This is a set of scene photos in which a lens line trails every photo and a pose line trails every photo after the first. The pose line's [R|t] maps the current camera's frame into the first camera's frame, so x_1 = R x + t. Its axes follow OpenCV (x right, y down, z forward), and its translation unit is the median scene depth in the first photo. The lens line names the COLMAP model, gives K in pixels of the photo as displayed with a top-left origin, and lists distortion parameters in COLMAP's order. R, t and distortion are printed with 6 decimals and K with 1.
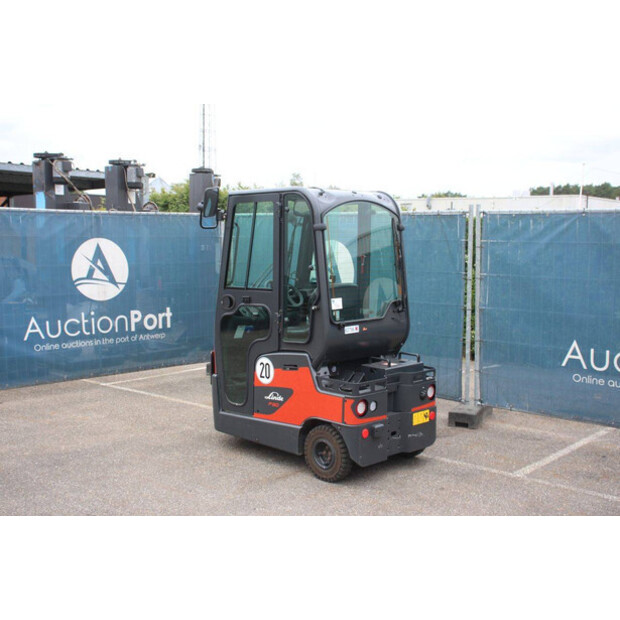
lens RADIAL K [[784.5, 0, 310.0], [0, 784.5, 310.0], [0, 0, 1]] dist [-0.009560, 0.015501]
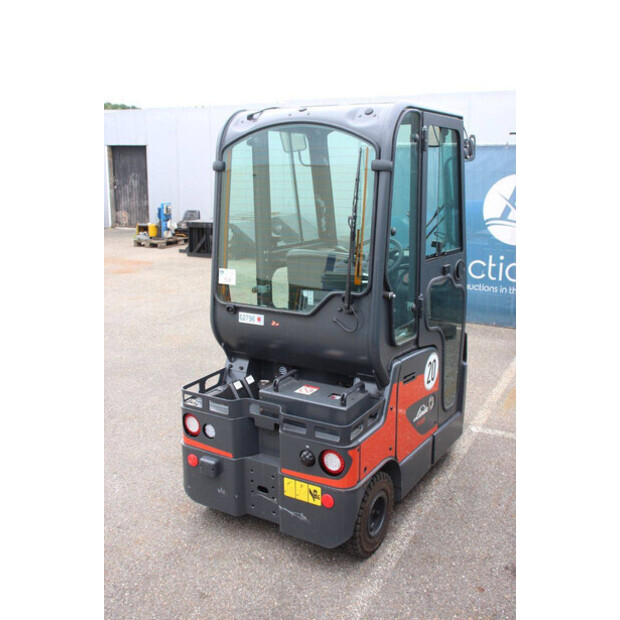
lens RADIAL K [[643.4, 0, 310.0], [0, 643.4, 310.0], [0, 0, 1]] dist [-0.052723, 0.003639]
pose [[0.238956, 0.211177, -0.947789, 0.396749], [-0.086636, 0.976809, 0.195801, -0.064272], [0.967158, 0.035325, 0.251710, 0.606525]]
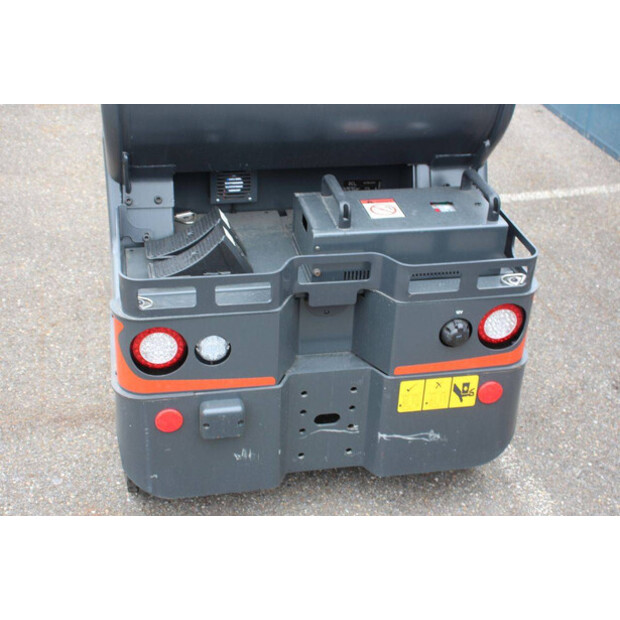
lens RADIAL K [[903.7, 0, 310.0], [0, 903.7, 310.0], [0, 0, 1]] dist [0.018477, 0.017927]
pose [[0.832752, 0.299304, -0.465770, 0.179258], [-0.087262, 0.901717, 0.423428, -0.031234], [0.546727, -0.311966, 0.777024, 0.480389]]
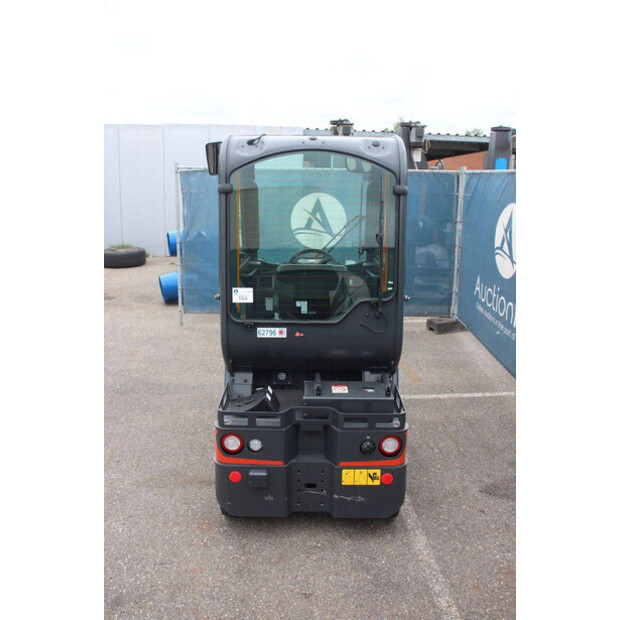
lens RADIAL K [[532.6, 0, 310.0], [0, 532.6, 310.0], [0, 0, 1]] dist [-0.107005, 0.009886]
pose [[0.707483, 0.170493, -0.685857, 0.274395], [-0.076603, 0.983247, 0.165401, -0.052914], [0.702567, -0.064479, 0.708691, 0.453085]]
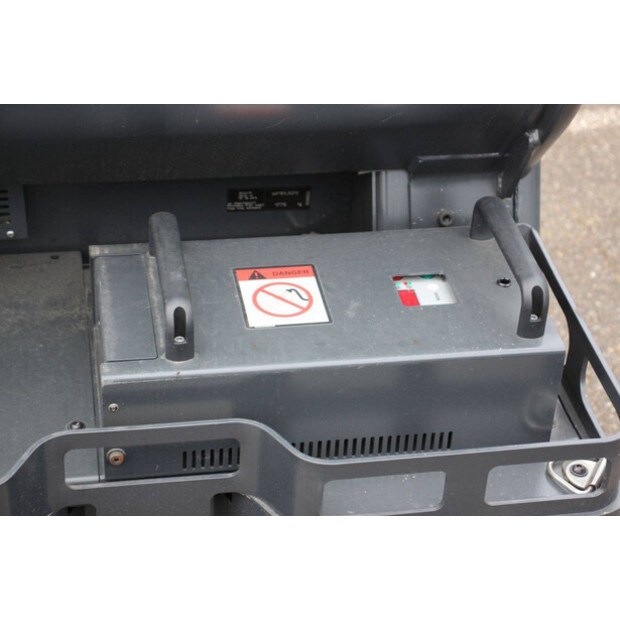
lens RADIAL K [[1434.8, 0, 310.0], [0, 1434.8, 310.0], [0, 0, 1]] dist [0.419154, 0.064176]
pose [[0.816537, 0.356263, -0.454251, 0.153859], [-0.099140, 0.861711, 0.497620, -0.038393], [0.568716, -0.361291, 0.738939, 0.566992]]
